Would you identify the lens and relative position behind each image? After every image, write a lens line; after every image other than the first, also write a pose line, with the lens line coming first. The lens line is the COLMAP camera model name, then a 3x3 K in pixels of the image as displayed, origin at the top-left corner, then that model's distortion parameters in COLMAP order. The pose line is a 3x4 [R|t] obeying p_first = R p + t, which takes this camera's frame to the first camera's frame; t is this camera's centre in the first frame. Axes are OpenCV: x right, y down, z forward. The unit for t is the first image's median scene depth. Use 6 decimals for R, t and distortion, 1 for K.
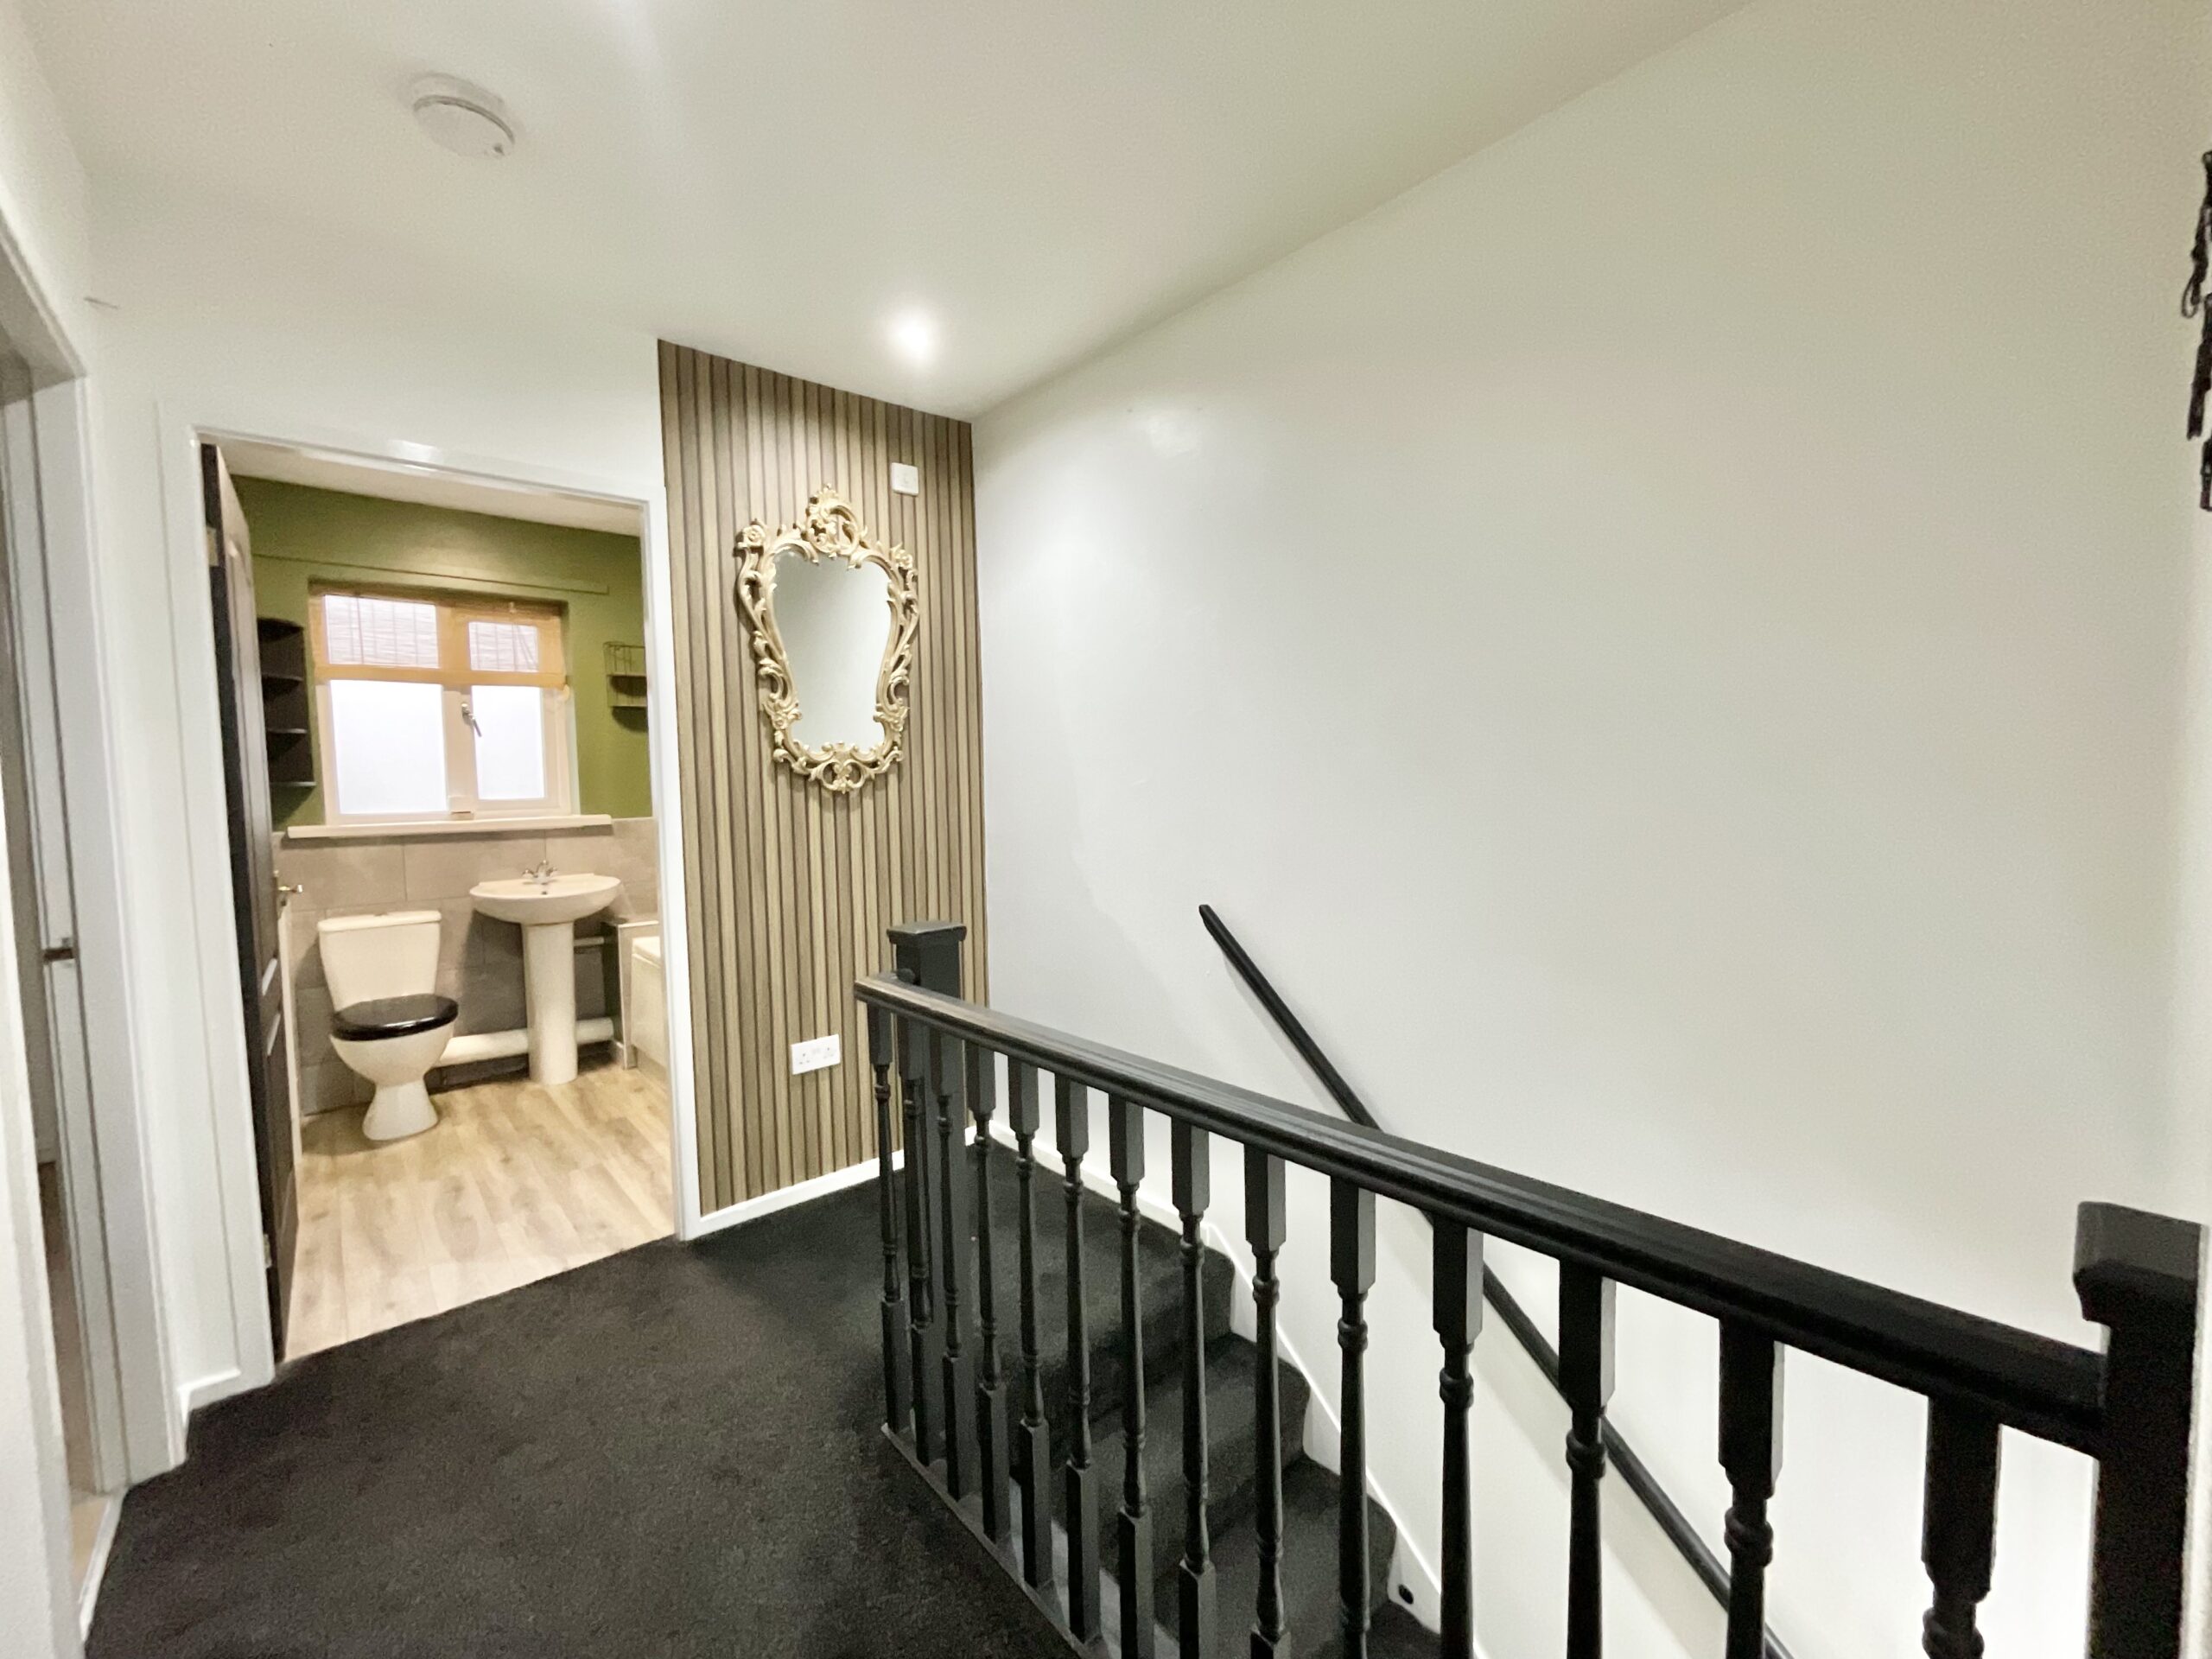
lens RADIAL K [[900.6, 0, 1104.3], [0, 900.6, 828.2], [0, 0, 1]] dist [-0.017459, 0.015468]
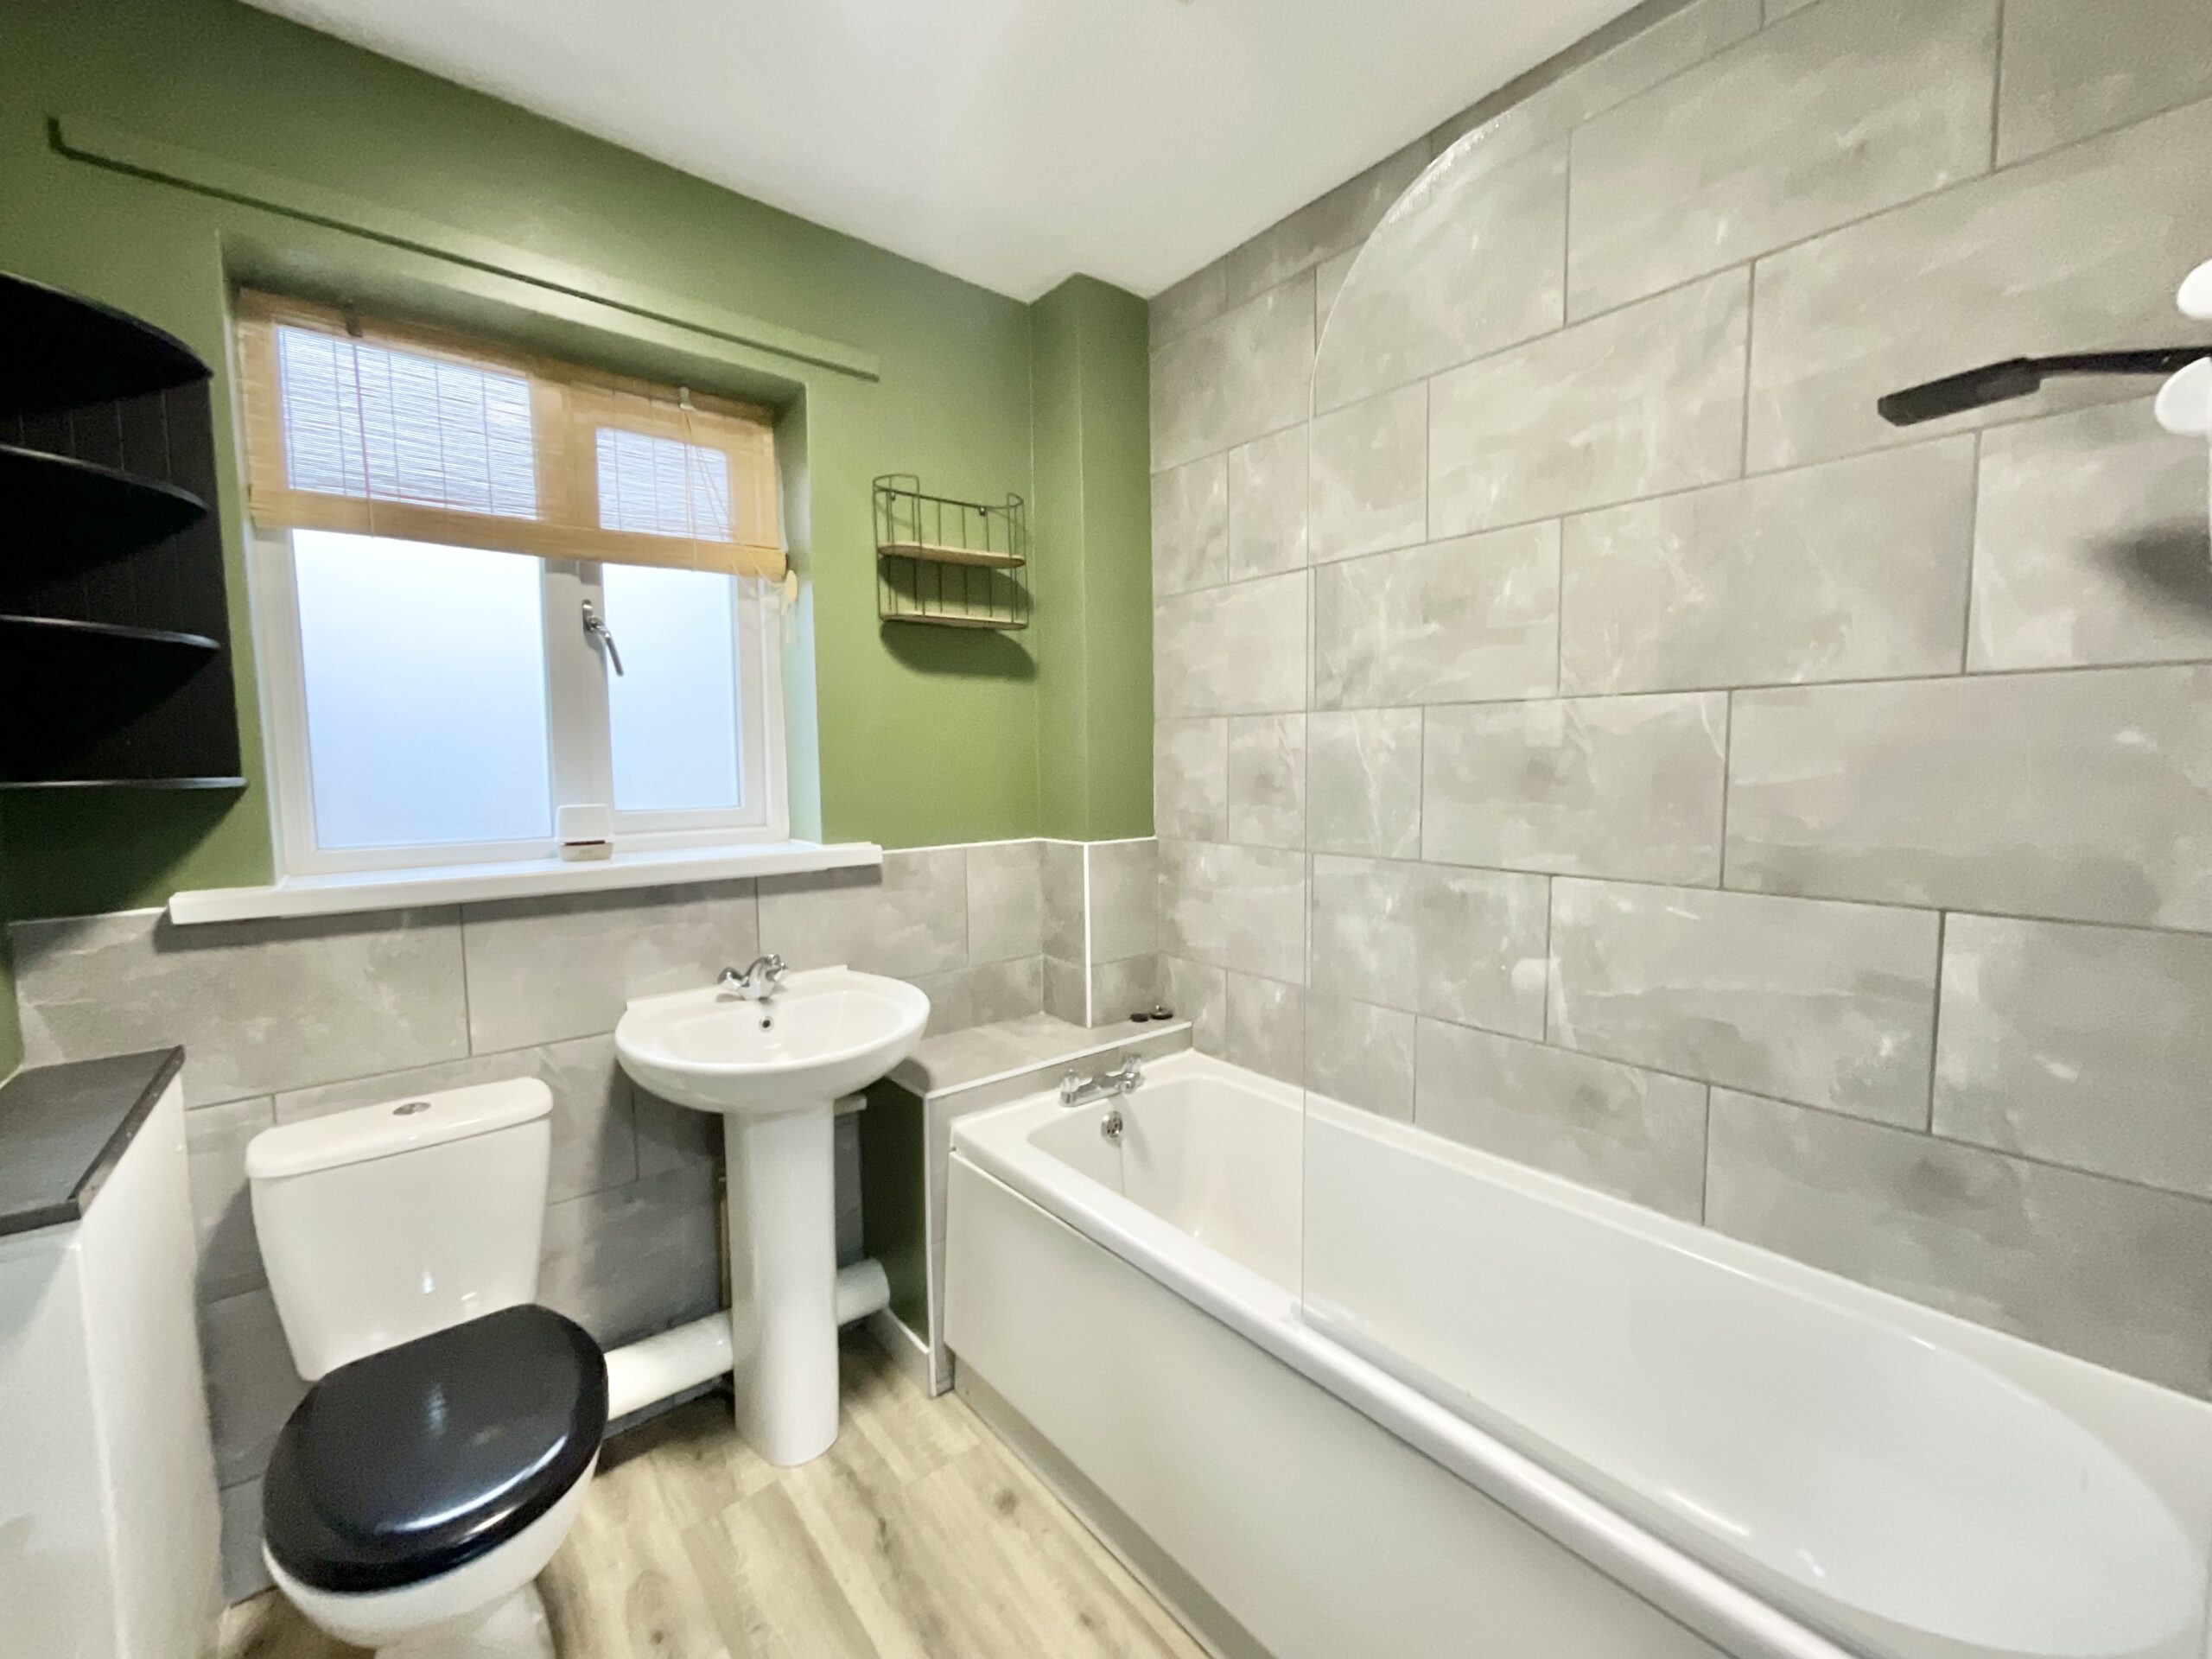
lens RADIAL K [[900.6, 0, 1104.3], [0, 900.6, 828.2], [0, 0, 1]] dist [-0.017459, 0.015468]
pose [[0.999584, 0.021060, -0.019681, -0.446530], [-0.020426, 0.999282, 0.031902, -0.043563], [0.020338, -0.031487, 0.999297, 0.553008]]
